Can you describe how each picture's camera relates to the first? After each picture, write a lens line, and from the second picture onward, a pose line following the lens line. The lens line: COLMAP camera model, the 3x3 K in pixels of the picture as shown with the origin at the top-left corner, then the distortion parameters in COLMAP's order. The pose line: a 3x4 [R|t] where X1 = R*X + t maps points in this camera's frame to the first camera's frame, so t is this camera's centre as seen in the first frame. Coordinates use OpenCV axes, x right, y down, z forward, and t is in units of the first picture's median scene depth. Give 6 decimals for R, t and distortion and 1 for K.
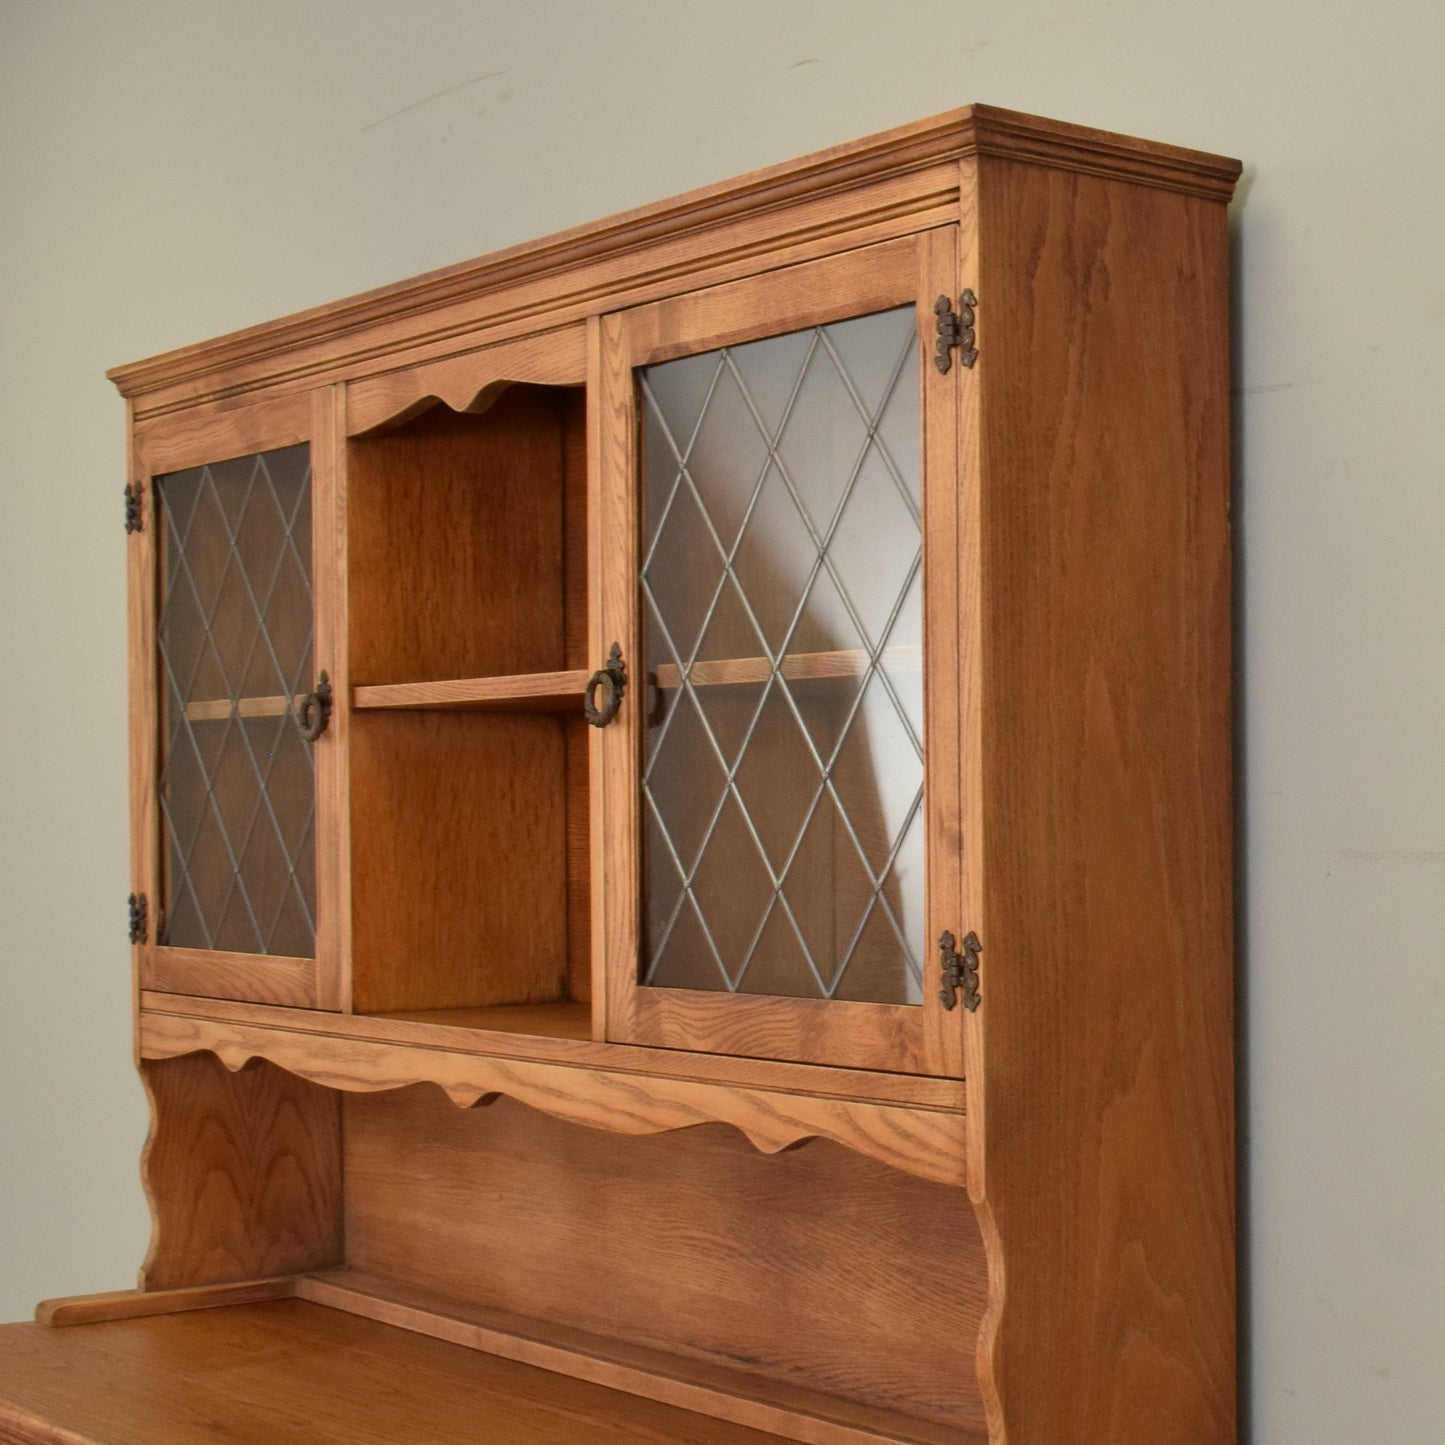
lens RADIAL K [[2805.6, 0, 1130.8], [0, 2805.6, 838.6], [0, 0, 1]] dist [-0.087063, 0.000000]
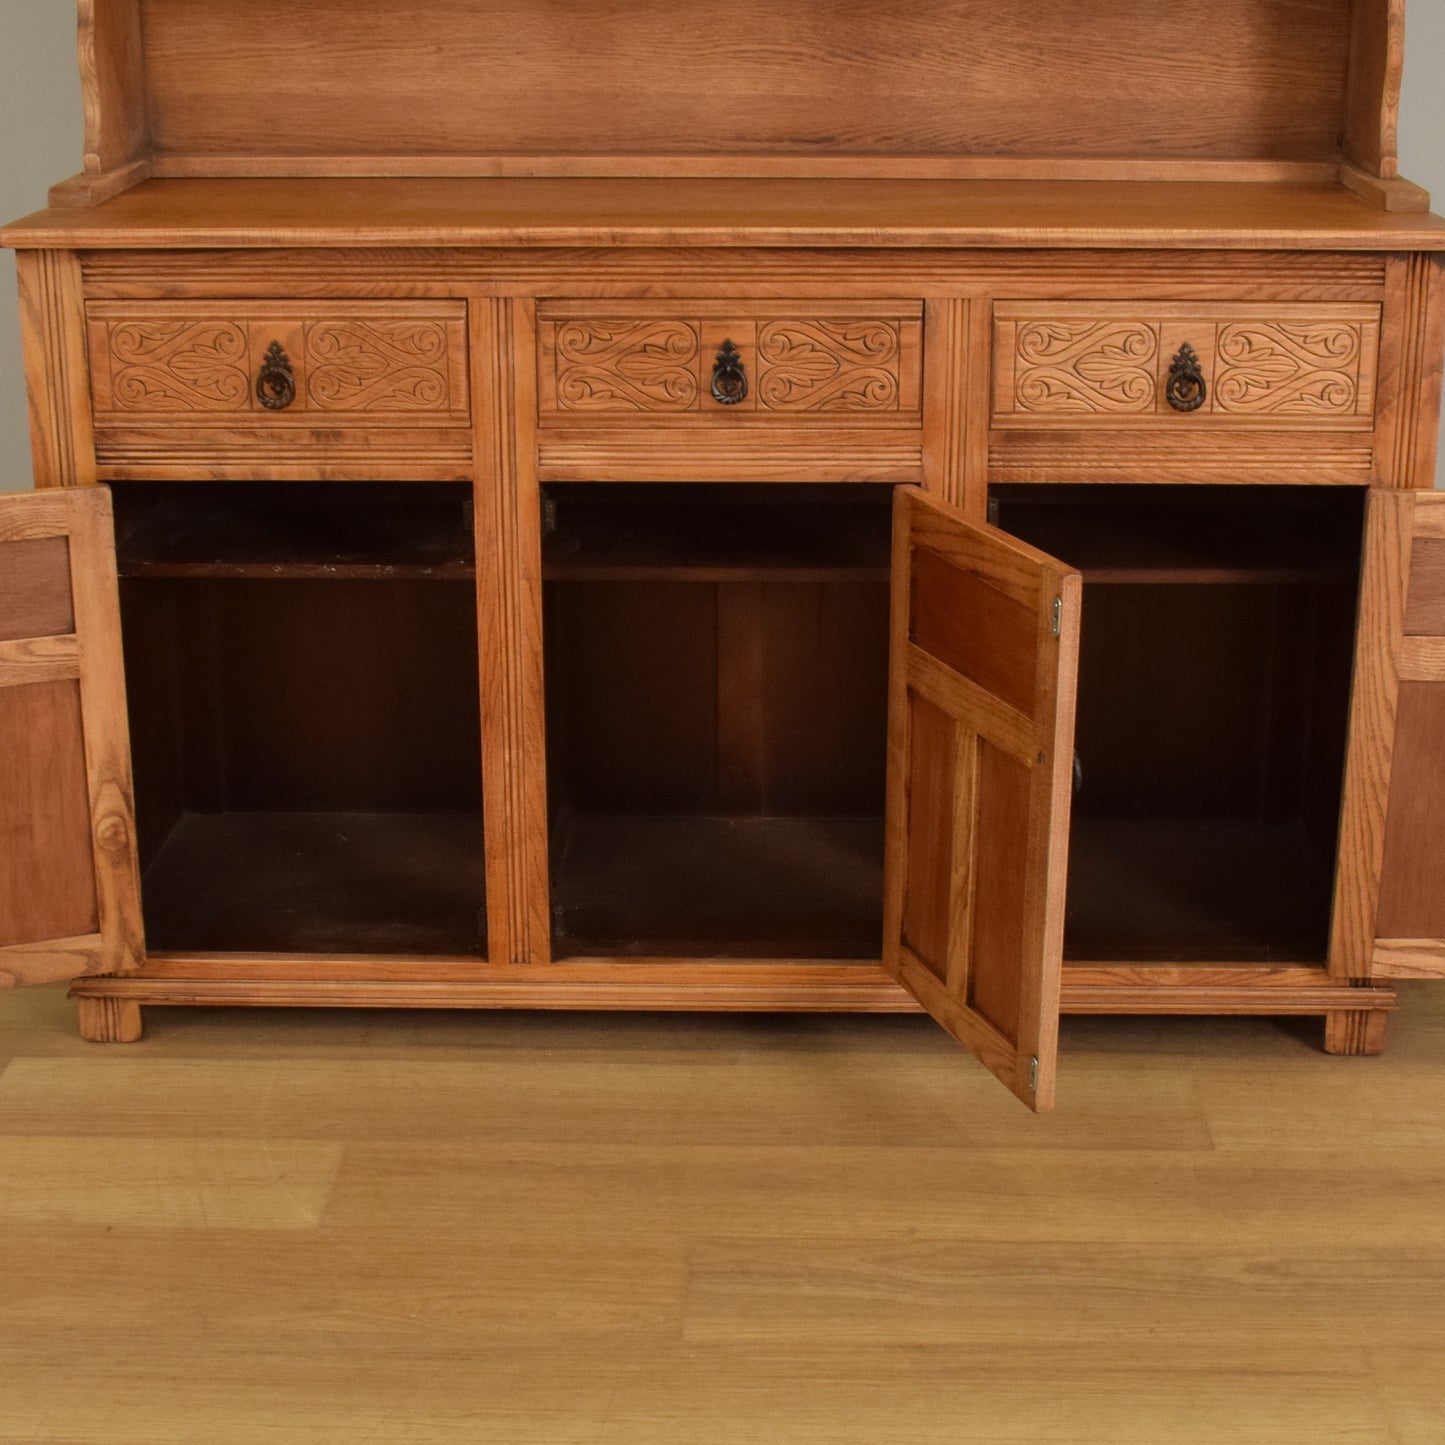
lens RADIAL K [[2777.5, 0, 729.9], [0, 2777.5, 884.9], [0, 0, 1]] dist [-0.090854, 0.000000]
pose [[0.698192, -0.248421, 0.671427, -1.165848], [0.003584, 0.939066, 0.343718, 0.076058], [-0.715901, -0.237575, 0.656539, 0.122925]]
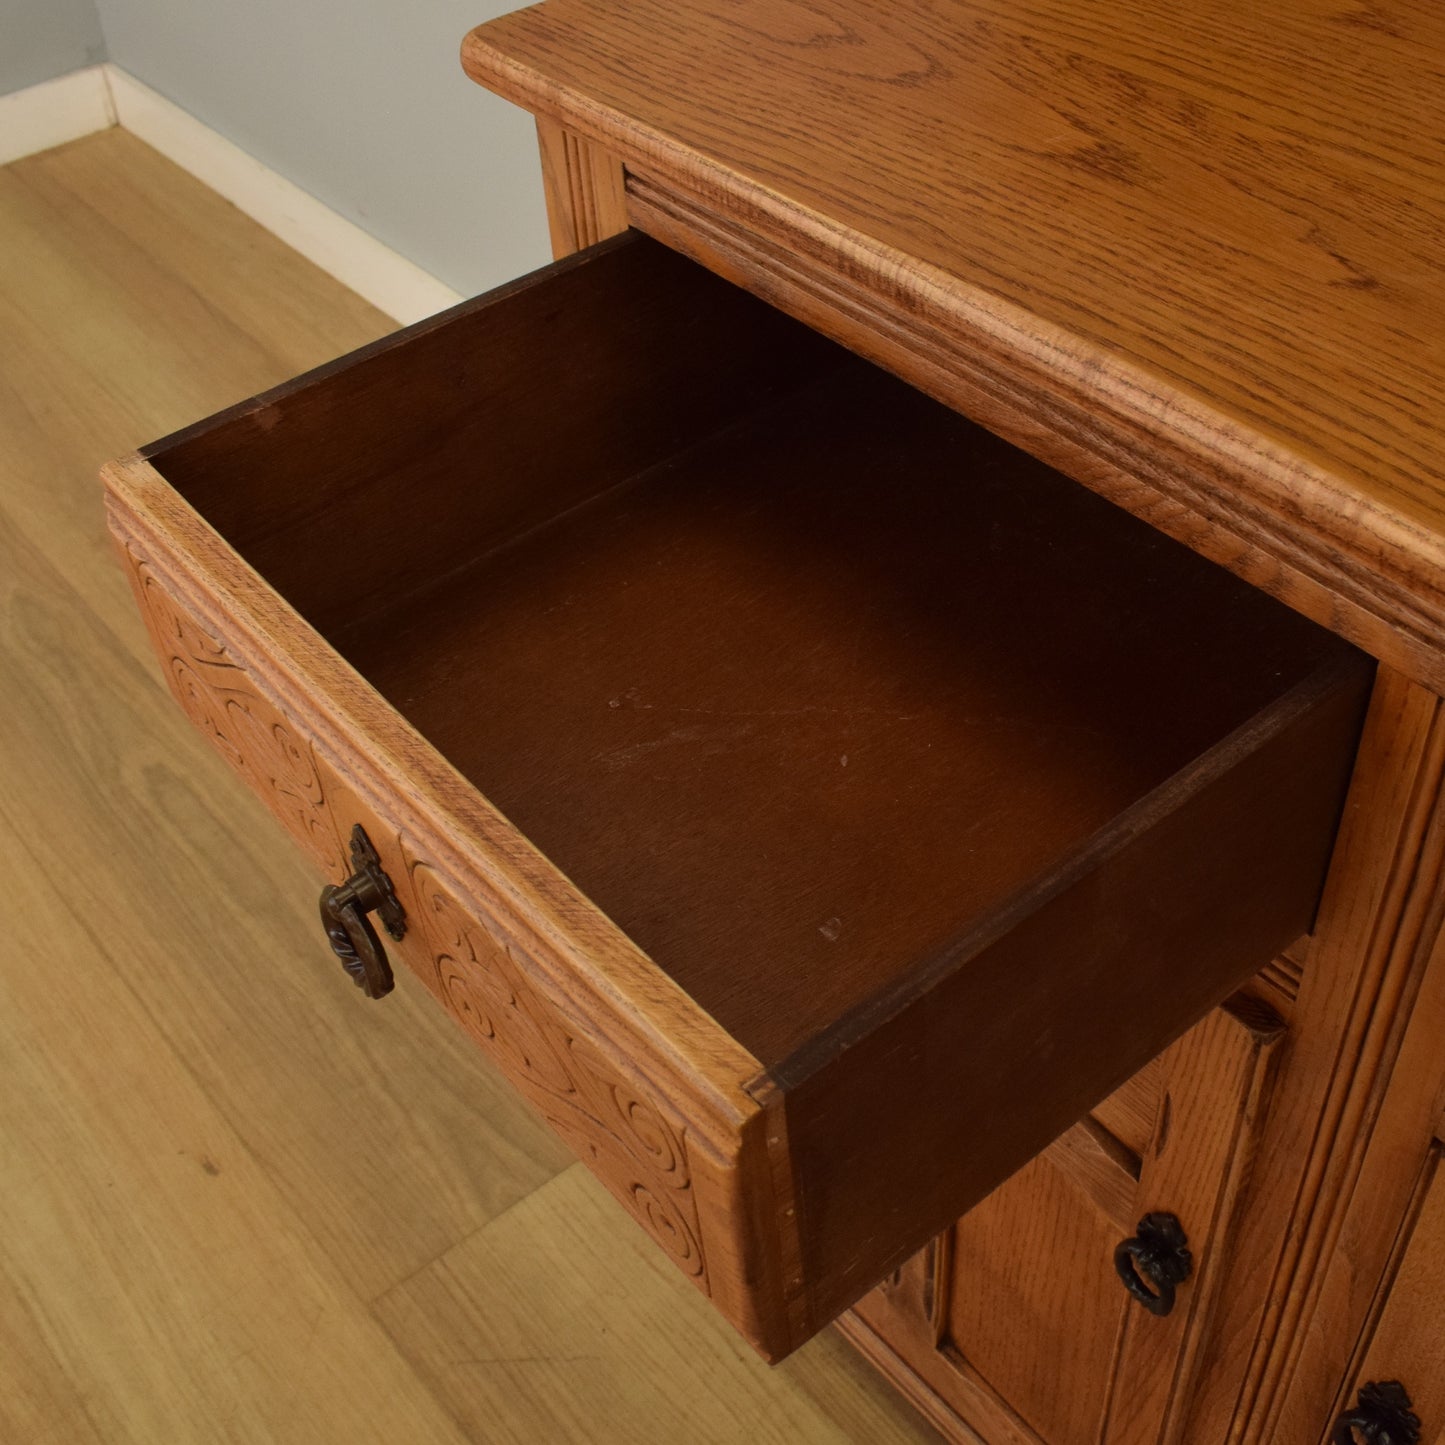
lens RADIAL K [[1850.5, 0, 795.6], [0, 1850.5, 698.5], [0, 0, 1]] dist [-0.097282, 0.000000]
pose [[0.999172, 0.002969, -0.040576, -0.465459], [0.024932, 0.743439, 0.668339, 0.084076], [0.032150, -0.668797, 0.742750, 0.840838]]
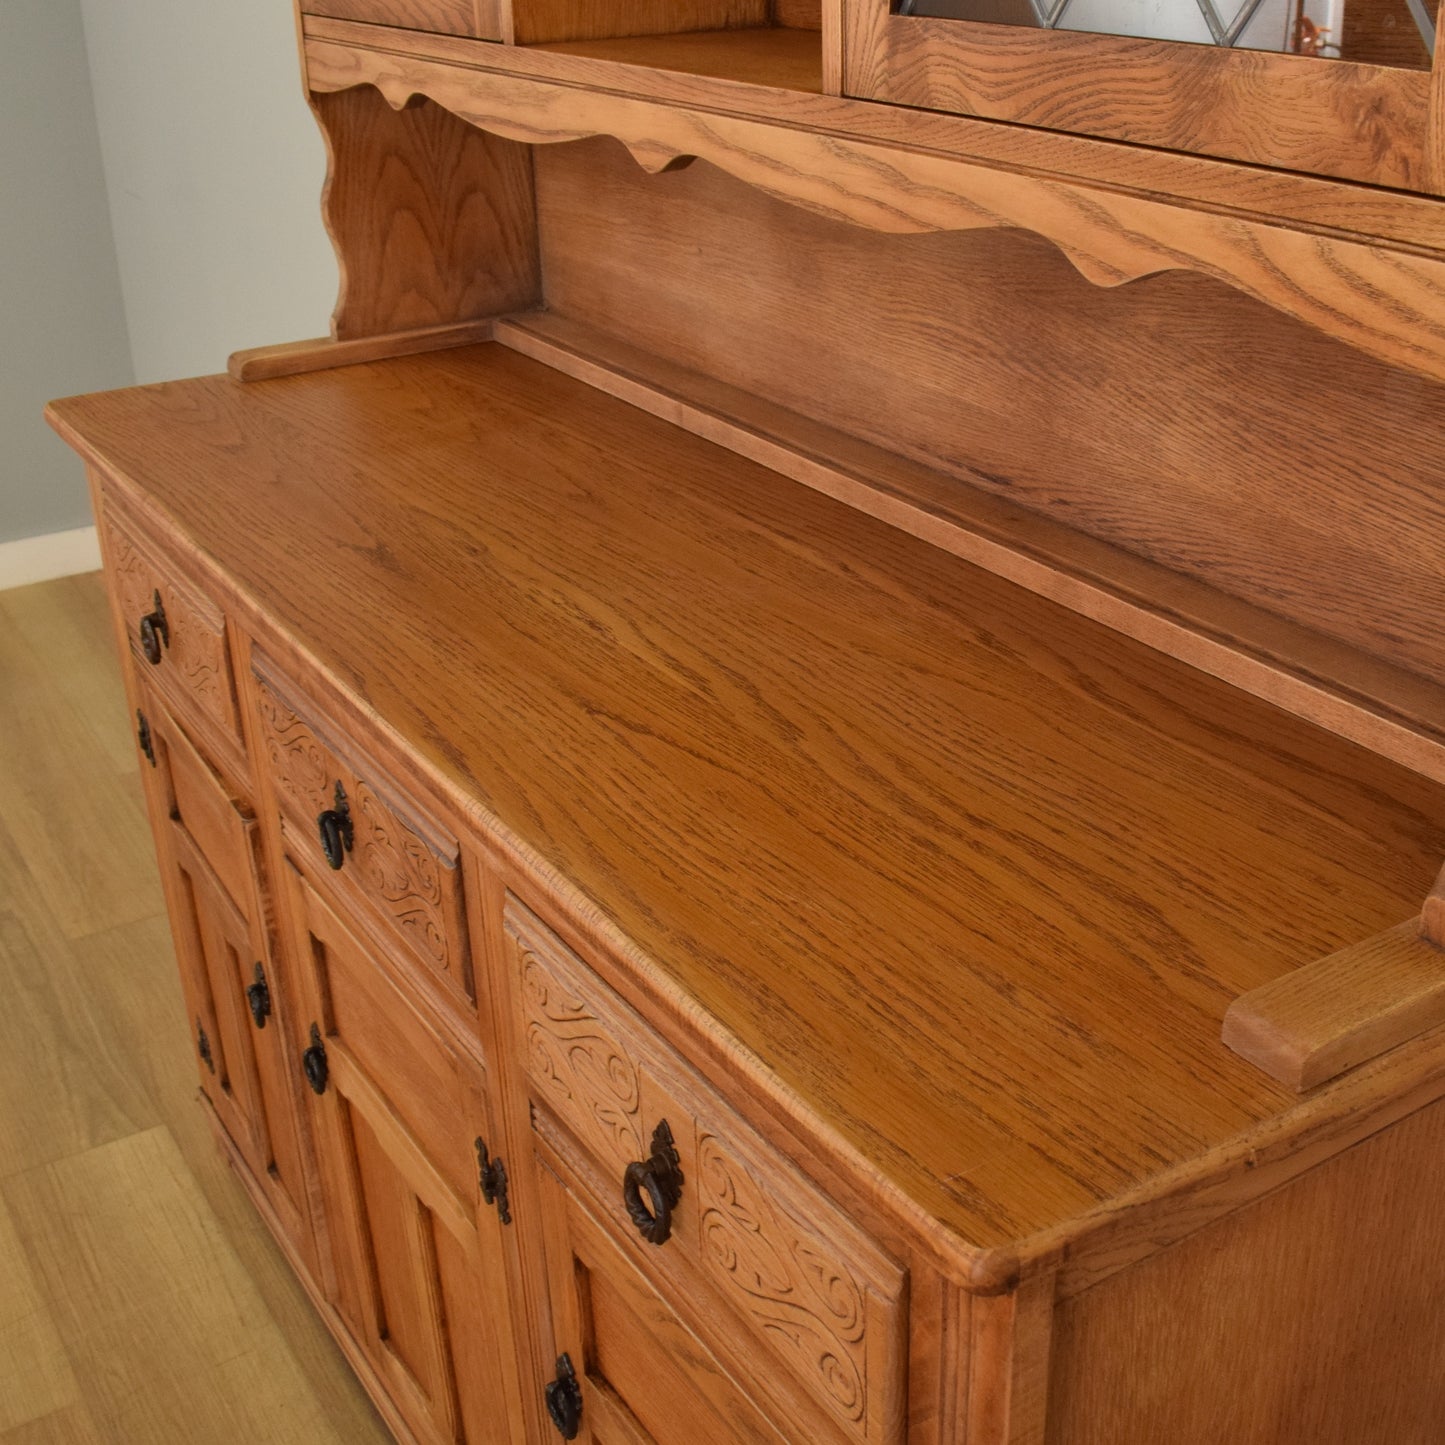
lens RADIAL K [[1850.5, 0, 847.5], [0, 1850.5, 710.0], [0, 0, 1]] dist [-0.097282, 0.000000]
pose [[0.989658, 0.059257, -0.130637, -0.110743], [0.000069, 0.910492, 0.413526, 0.021594], [0.143448, -0.409258, 0.901072, 0.492733]]
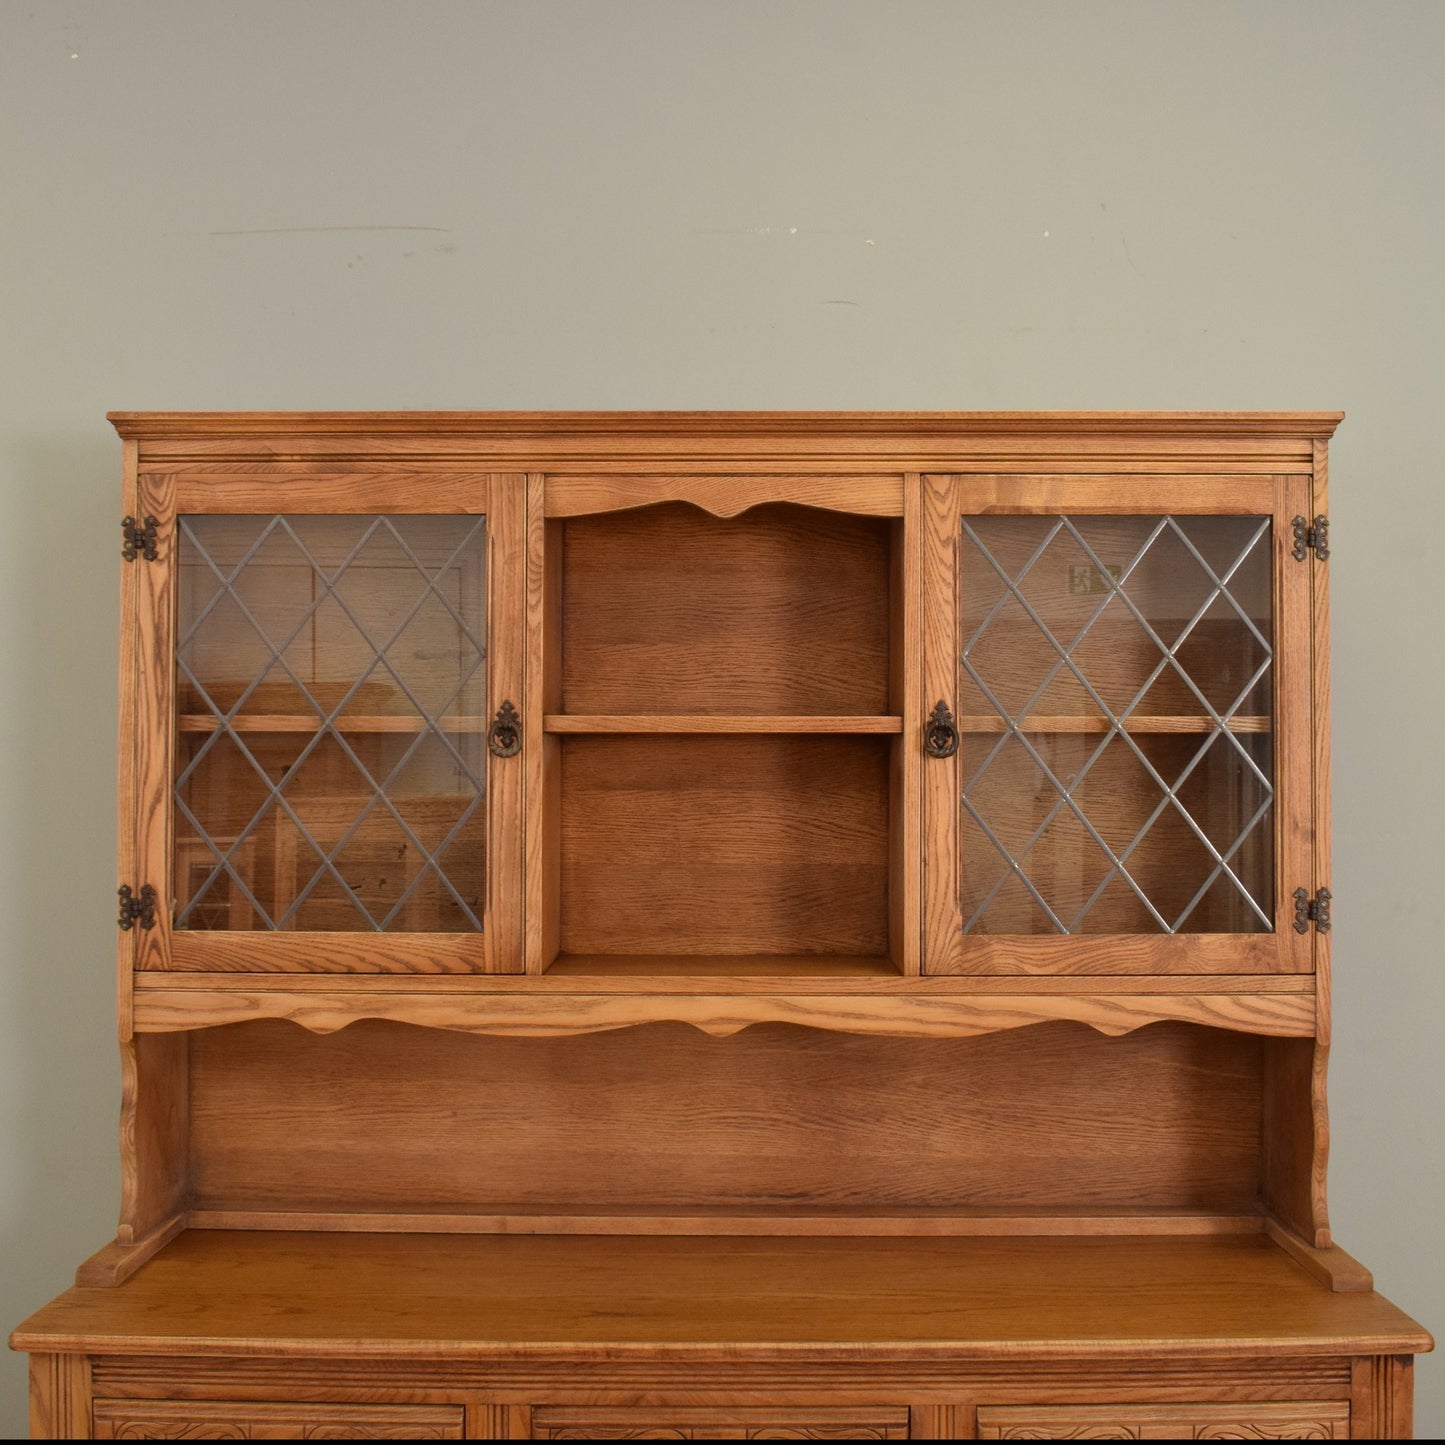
lens RADIAL K [[1898.2, 0, 725.2], [0, 1898.2, 706.2], [0, 0, 1]] dist [-0.088226, 0.000000]
pose [[0.682403, 0.029568, 0.730378, -0.922528], [0.001873, 0.999108, -0.042197, -0.023737], [-0.730974, 0.030163, 0.681738, 0.382821]]
